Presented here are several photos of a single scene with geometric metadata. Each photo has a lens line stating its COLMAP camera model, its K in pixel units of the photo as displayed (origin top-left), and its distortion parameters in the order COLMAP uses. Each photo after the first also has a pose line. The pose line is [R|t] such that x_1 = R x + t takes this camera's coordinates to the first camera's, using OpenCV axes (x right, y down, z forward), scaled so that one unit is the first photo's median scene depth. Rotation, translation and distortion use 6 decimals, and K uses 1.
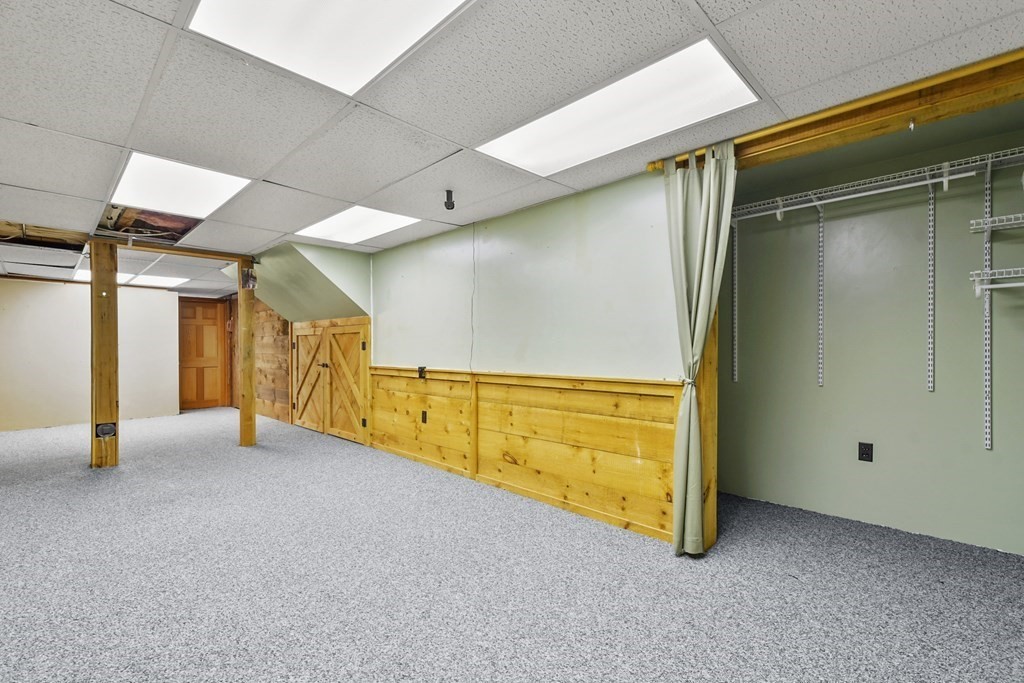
lens RADIAL K [[456.3, 0, 506.4], [0, 456.3, 345.0], [0, 0, 1]] dist [0.004445, -0.000197]
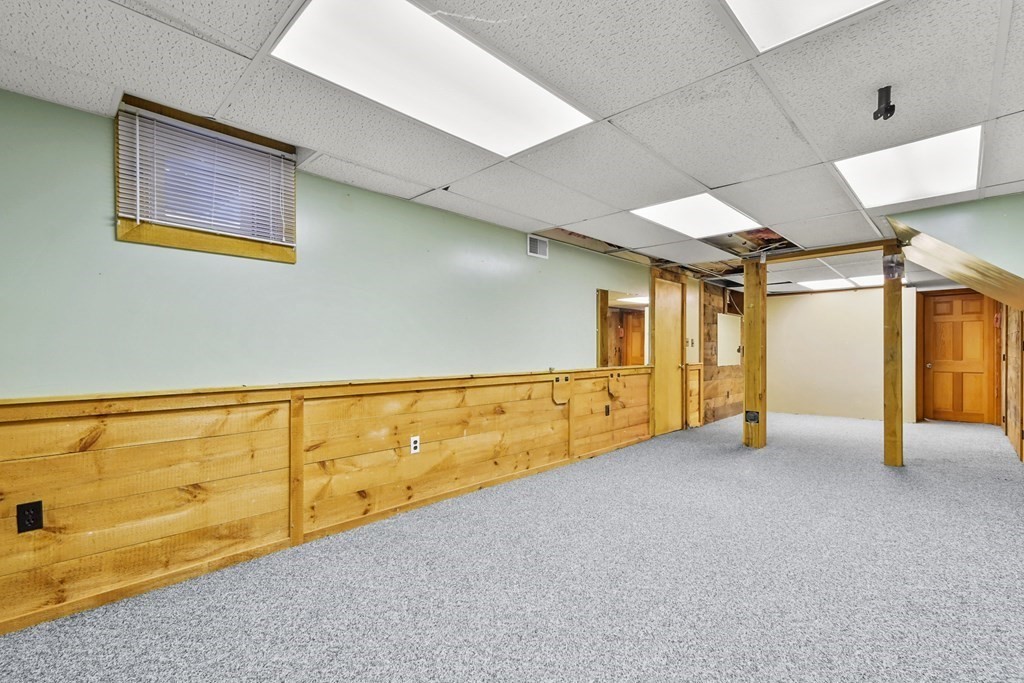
lens RADIAL K [[456.3, 0, 506.4], [0, 456.3, 345.0], [0, 0, 1]] dist [0.004445, -0.000197]
pose [[-0.007571, -0.007675, -0.999942, 0.344698], [0.005592, 0.999955, -0.007718, 0.001221], [0.999956, -0.005650, -0.007528, 0.363585]]
